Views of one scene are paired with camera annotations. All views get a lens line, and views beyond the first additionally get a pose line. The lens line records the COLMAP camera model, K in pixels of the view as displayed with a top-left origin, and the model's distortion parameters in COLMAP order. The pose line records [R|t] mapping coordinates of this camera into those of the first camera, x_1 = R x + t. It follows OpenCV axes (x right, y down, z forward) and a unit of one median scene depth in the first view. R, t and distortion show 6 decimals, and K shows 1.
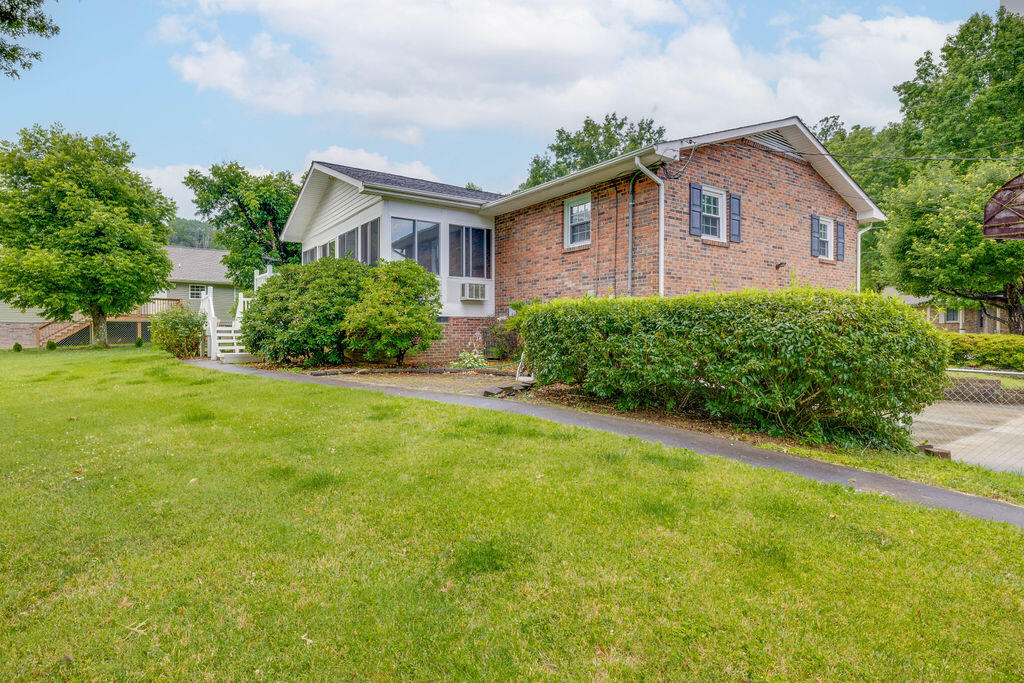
lens RADIAL K [[559.9, 0, 512.0], [0, 559.9, 341.5], [0, 0, 1]] dist [0.000115, 0.000186]
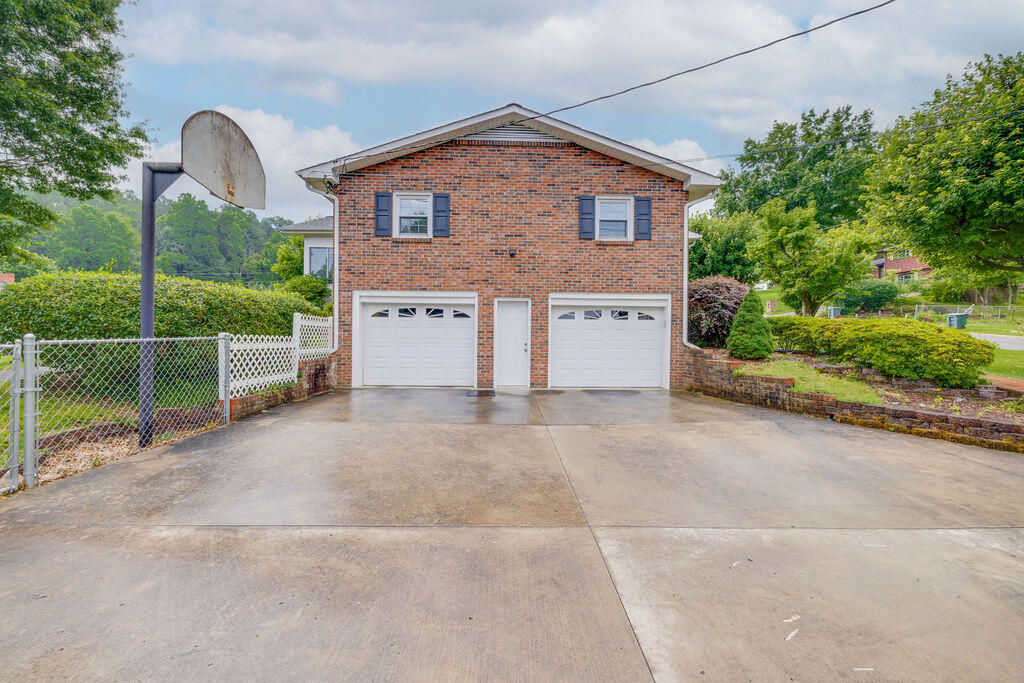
lens RADIAL K [[431.3, 0, 512.0], [0, 431.3, 341.5], [0, 0, 1]] dist [0.000929, 0.000180]
pose [[0.827799, 0.013373, -0.560865, 0.192559], [-0.010892, 0.999911, 0.007766, 0.004243], [0.560919, -0.000320, 0.827871, 0.071987]]
